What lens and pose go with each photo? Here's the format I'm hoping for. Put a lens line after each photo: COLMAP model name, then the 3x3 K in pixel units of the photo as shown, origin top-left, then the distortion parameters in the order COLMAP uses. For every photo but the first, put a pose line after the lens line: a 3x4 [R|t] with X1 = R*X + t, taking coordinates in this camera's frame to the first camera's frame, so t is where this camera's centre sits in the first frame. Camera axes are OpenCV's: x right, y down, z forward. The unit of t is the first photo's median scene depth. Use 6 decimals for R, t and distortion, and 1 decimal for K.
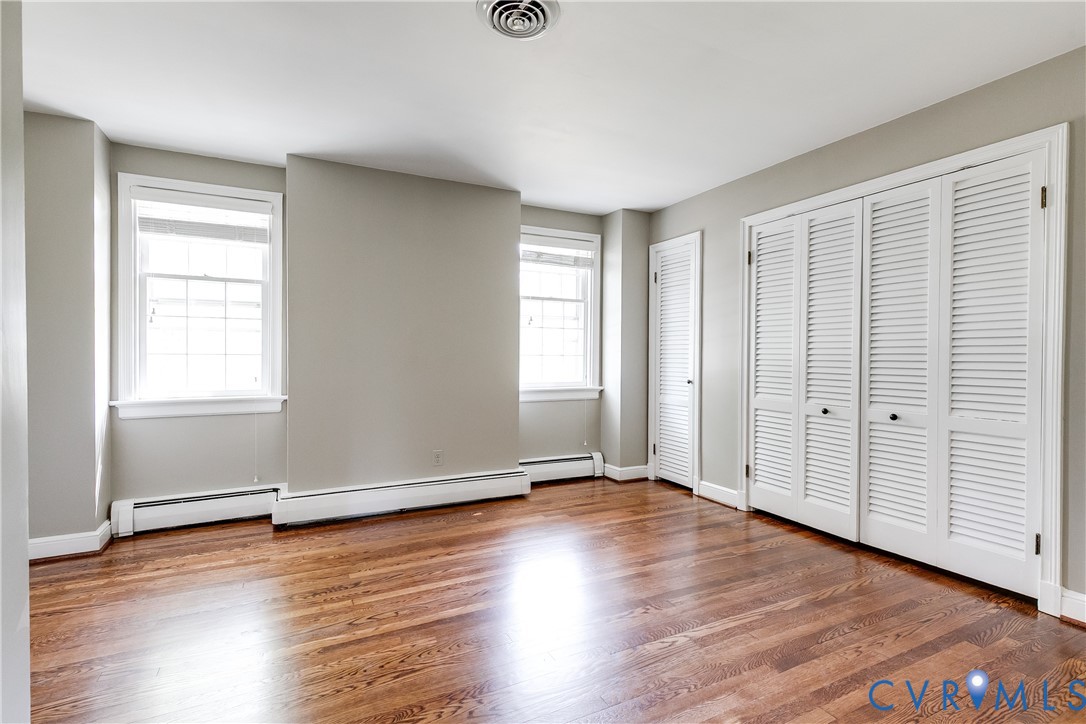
lens RADIAL K [[488.0, 0, 555.1], [0, 488.0, 365.0], [0, 0, 1]] dist [0.001702, 0.000578]
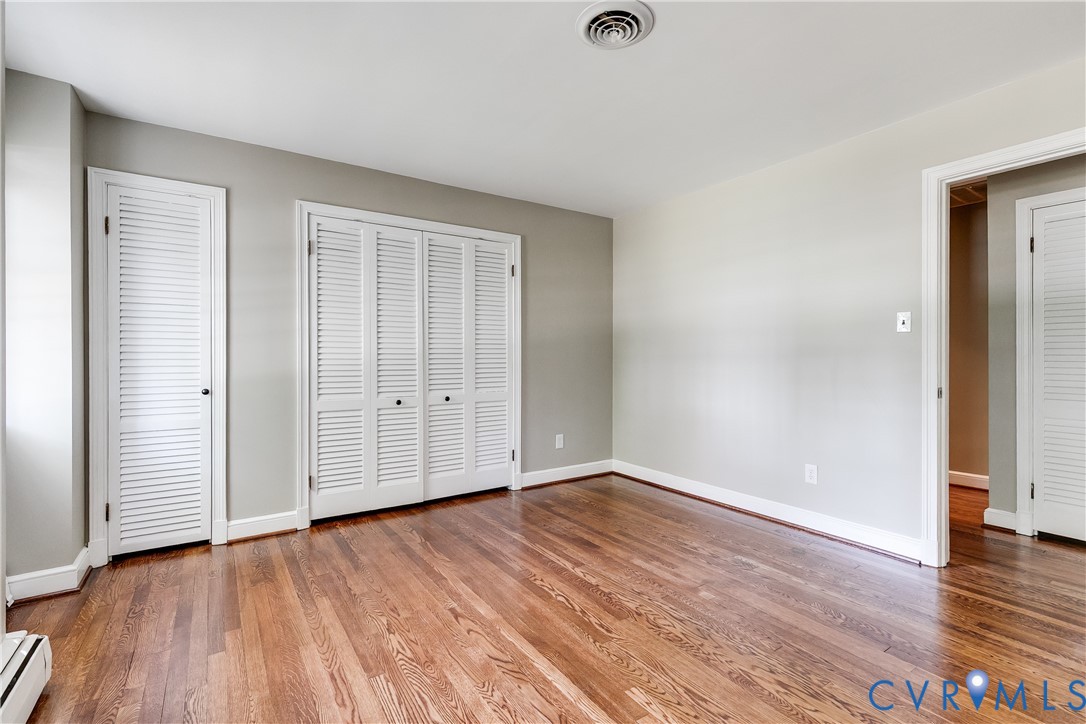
lens RADIAL K [[497.9, 0, 562.4], [0, 497.9, 357.0], [0, 0, 1]] dist [0.001489, 0.000118]
pose [[-0.107667, -0.007695, 0.994157, -0.646595], [0.020171, 0.999747, 0.009923, -0.016794], [-0.993982, 0.021122, -0.107484, 0.709863]]
